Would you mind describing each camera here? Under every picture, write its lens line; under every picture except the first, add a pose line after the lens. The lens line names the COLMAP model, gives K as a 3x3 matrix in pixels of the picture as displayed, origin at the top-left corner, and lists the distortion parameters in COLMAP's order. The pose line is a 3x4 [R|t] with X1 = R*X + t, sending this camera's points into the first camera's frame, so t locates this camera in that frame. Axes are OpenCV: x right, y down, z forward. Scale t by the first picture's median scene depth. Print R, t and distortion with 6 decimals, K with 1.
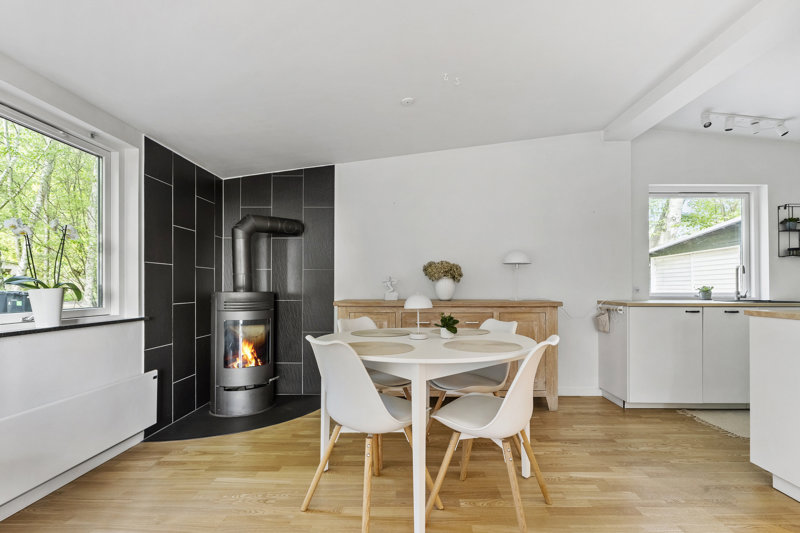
lens RADIAL K [[384.9, 0, 402.5], [0, 384.9, 280.8], [0, 0, 1]] dist [-0.000335, 0.000016]
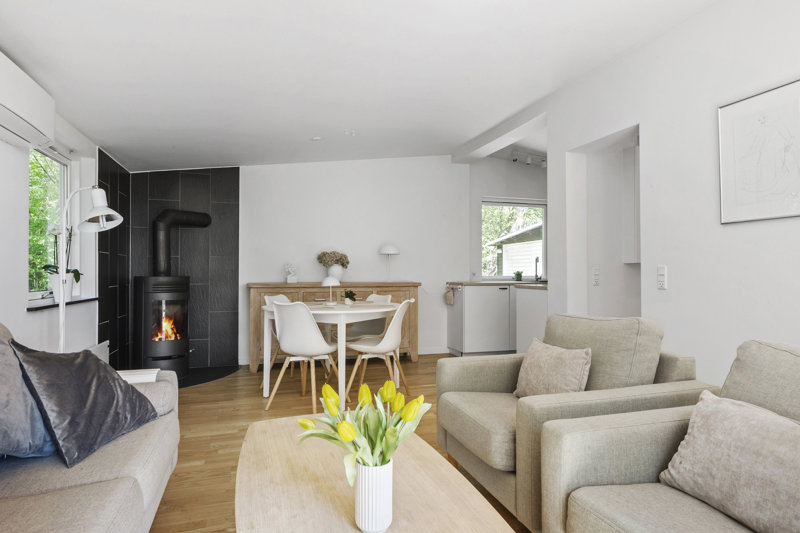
lens RADIAL K [[477.4, 0, 400.0], [0, 477.4, 266.5], [0, 0, 1]] dist [0.000471, 0.000157]
pose [[0.947375, 0.002709, 0.320115, -0.201338], [-0.004599, 0.999976, 0.005148, -0.011688], [-0.320093, -0.006349, 0.947365, -0.587530]]
